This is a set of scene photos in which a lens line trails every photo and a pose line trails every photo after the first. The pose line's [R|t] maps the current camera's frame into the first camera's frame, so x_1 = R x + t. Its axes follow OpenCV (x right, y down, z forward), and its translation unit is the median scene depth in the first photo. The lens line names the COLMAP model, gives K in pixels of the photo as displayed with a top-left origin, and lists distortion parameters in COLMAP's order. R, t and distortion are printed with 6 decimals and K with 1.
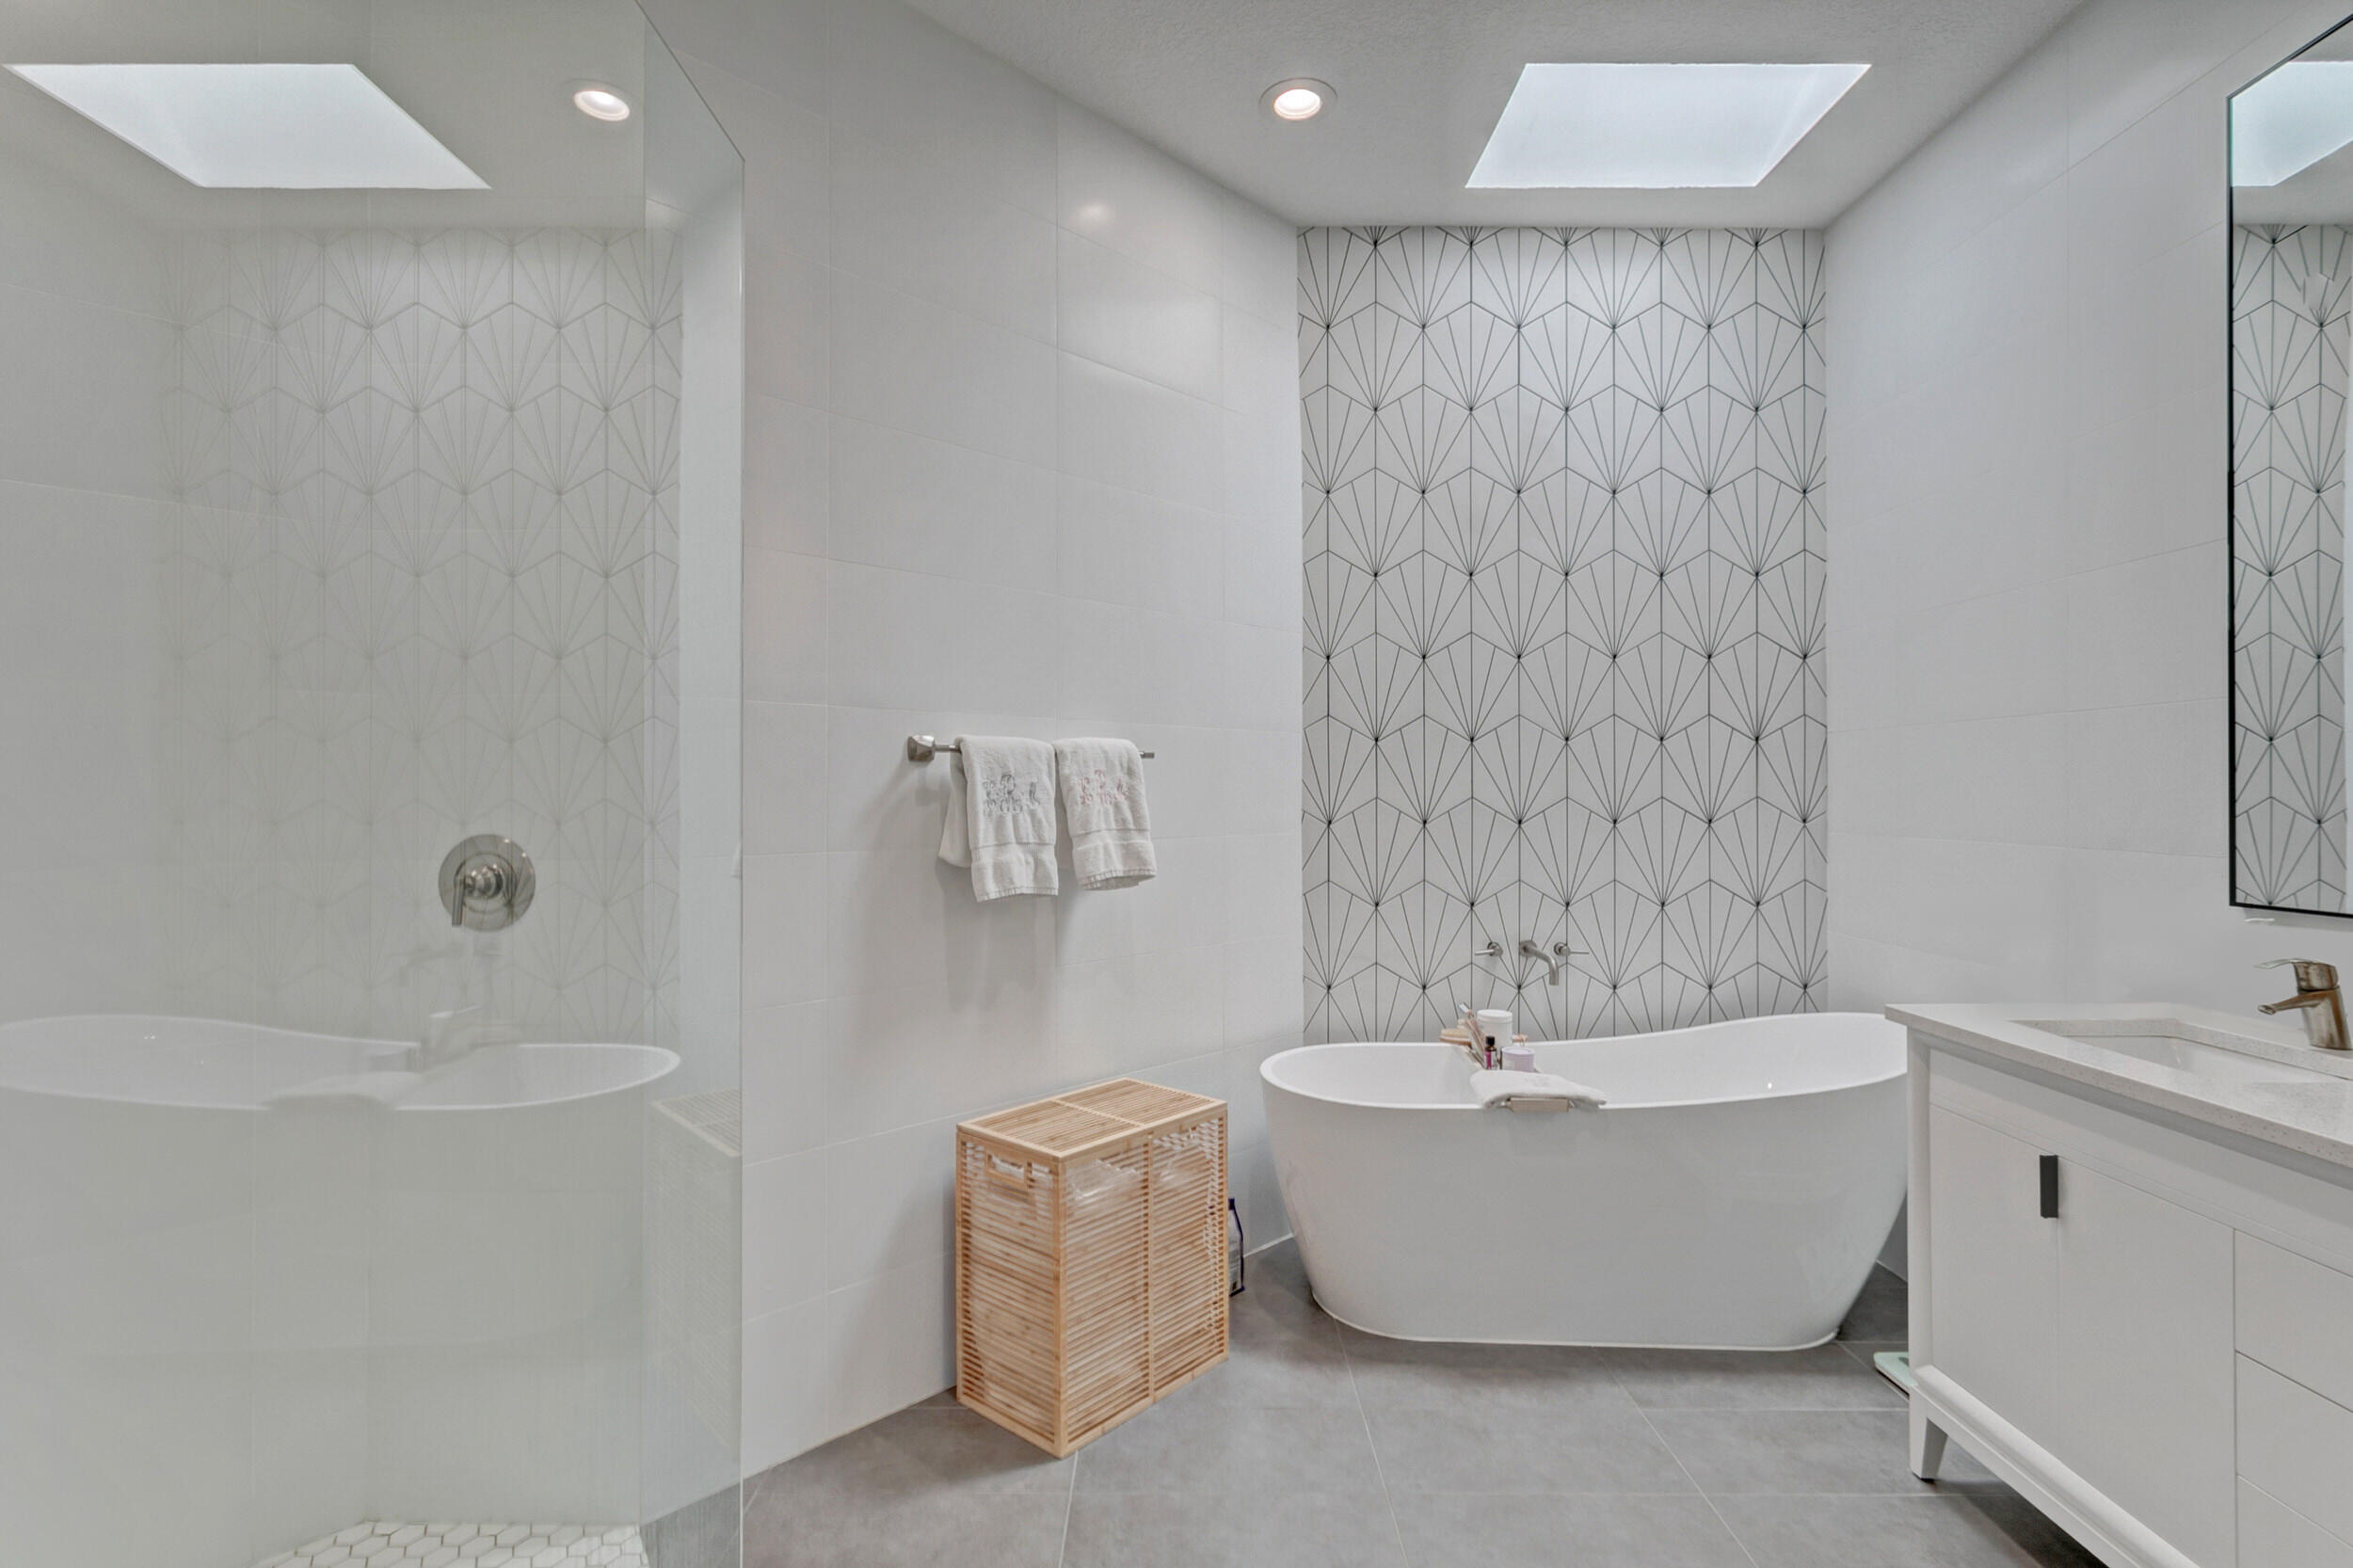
lens RADIAL K [[1134.6, 0, 1176.5], [0, 1134.6, 784.0], [0, 0, 1]] dist [0.004020, 0.000562]
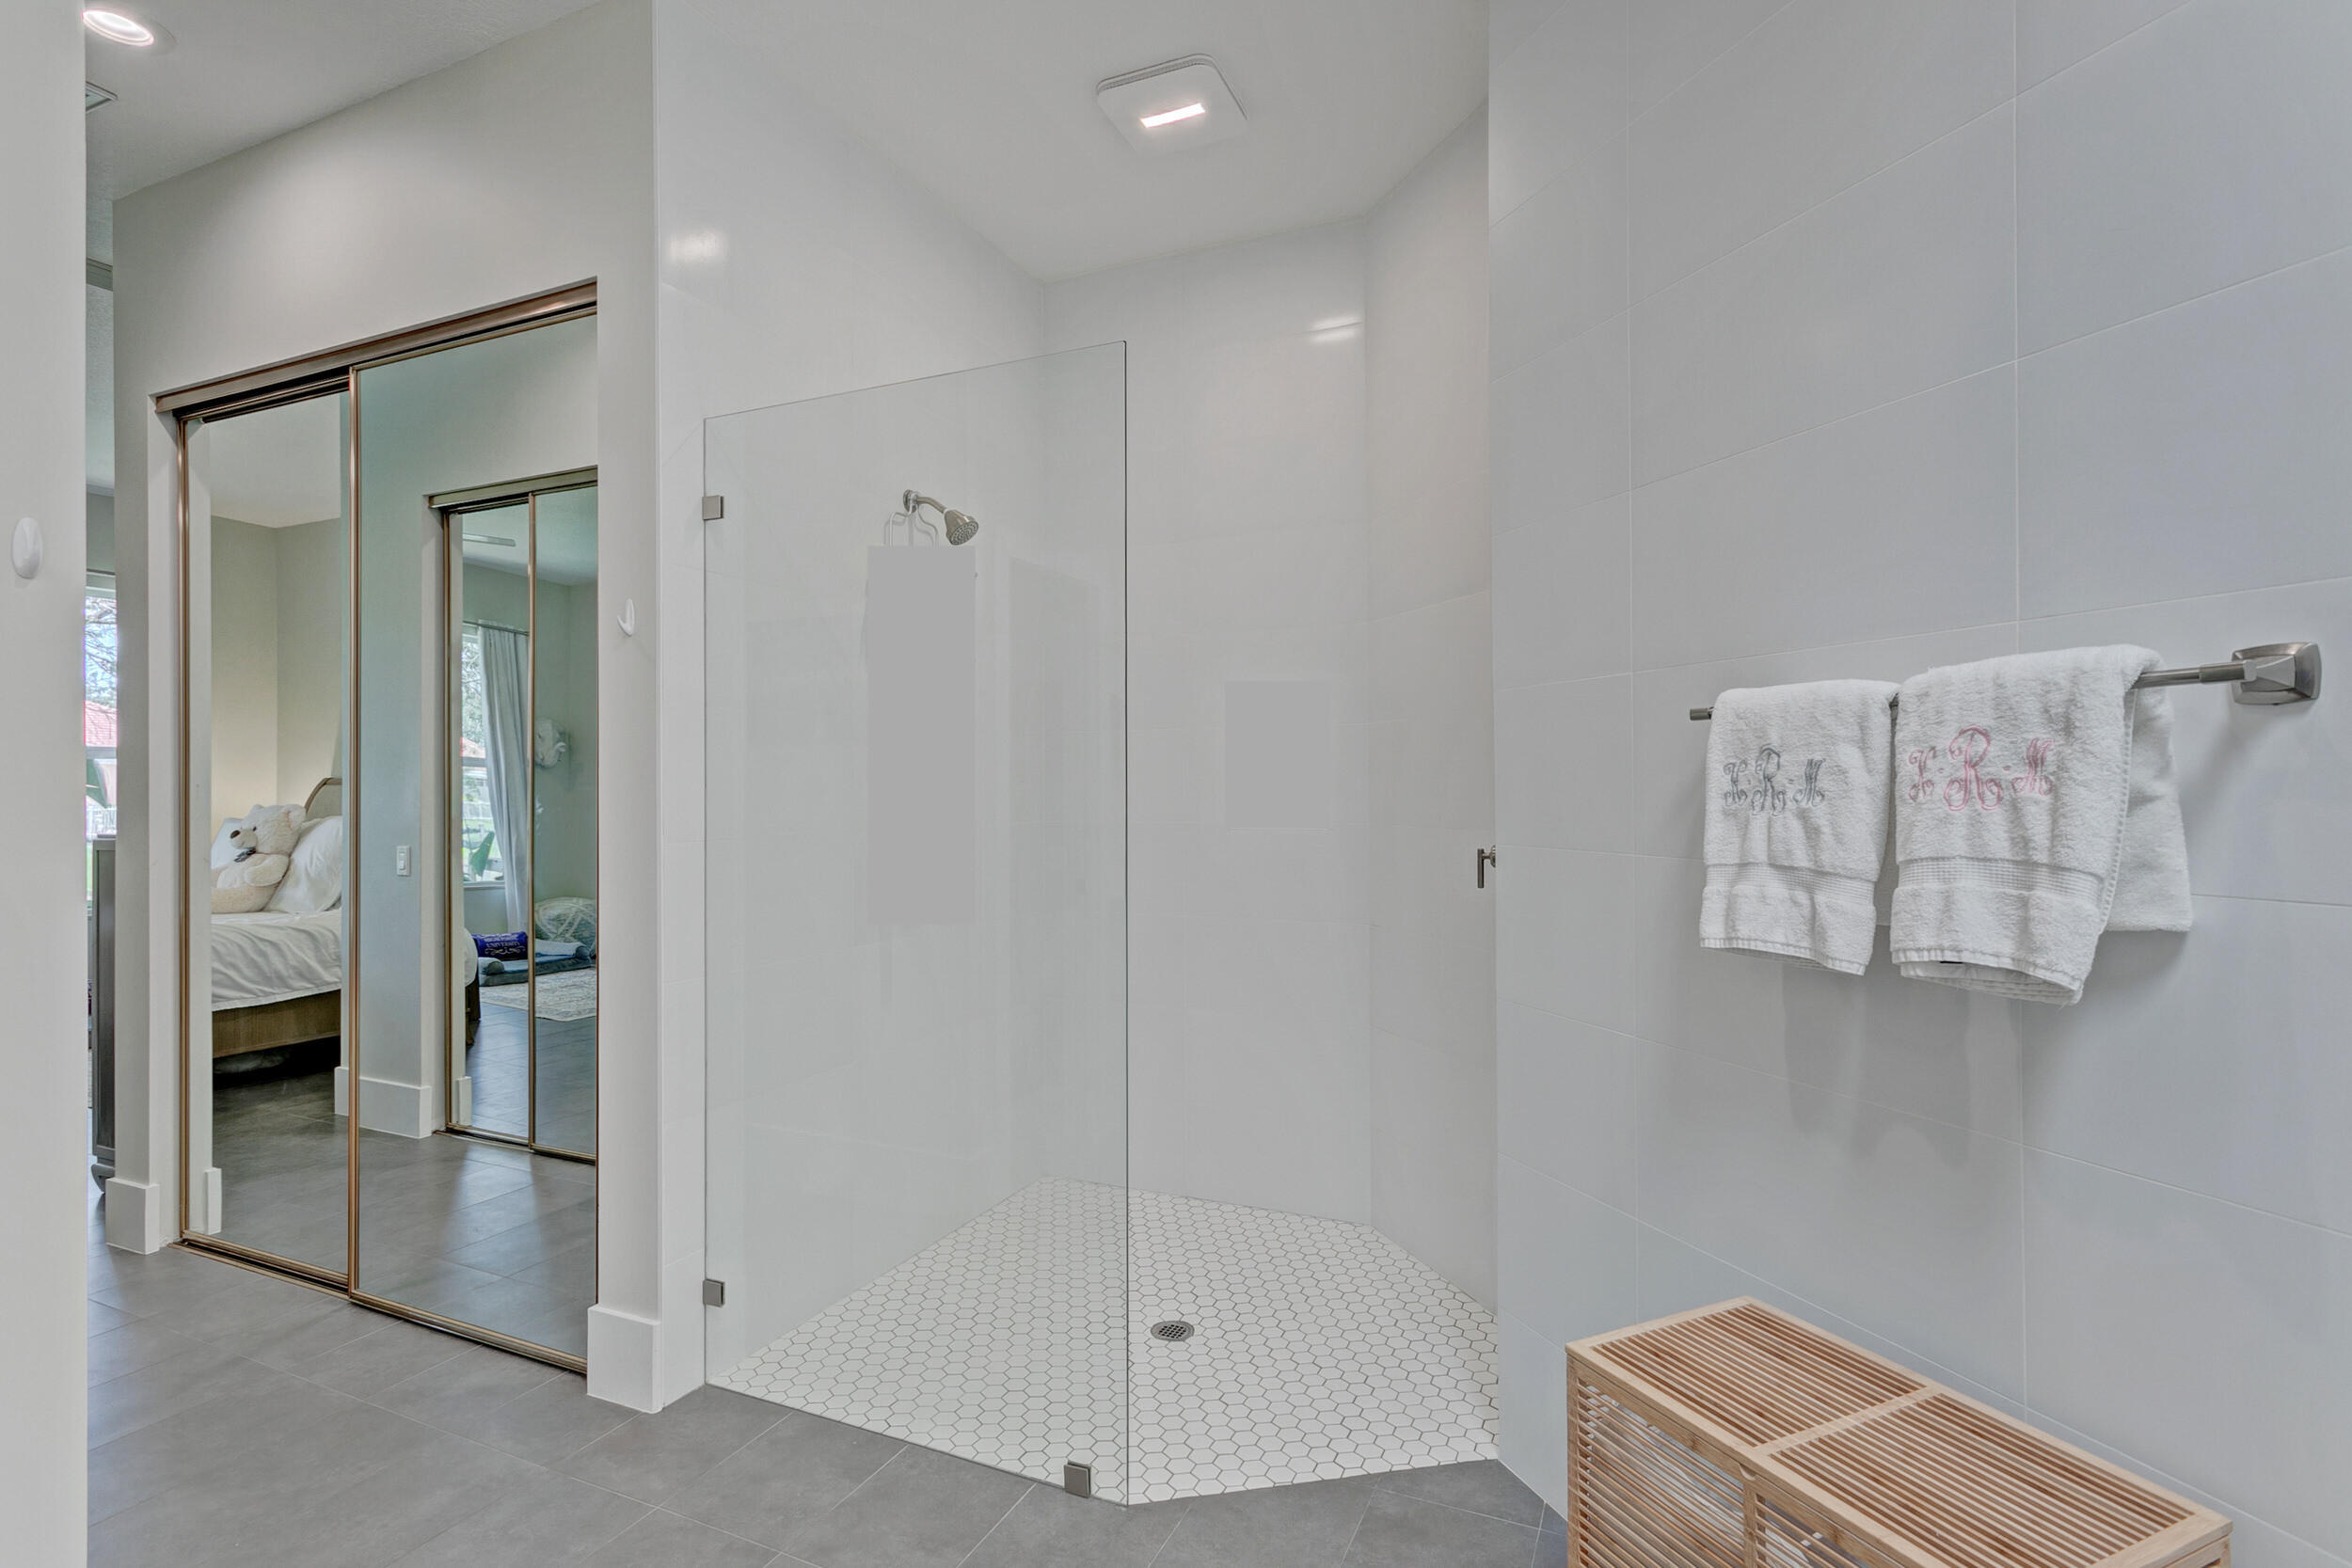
lens RADIAL K [[1134.1, 0, 1176.0], [0, 1134.1, 784.0], [0, 0, 1]] dist [0.004020, 0.000562]
pose [[-0.417804, -0.000403, -0.908537, 0.510776], [0.012666, 0.999900, -0.006268, 0.009791], [0.908449, -0.014127, -0.417757, 0.952389]]
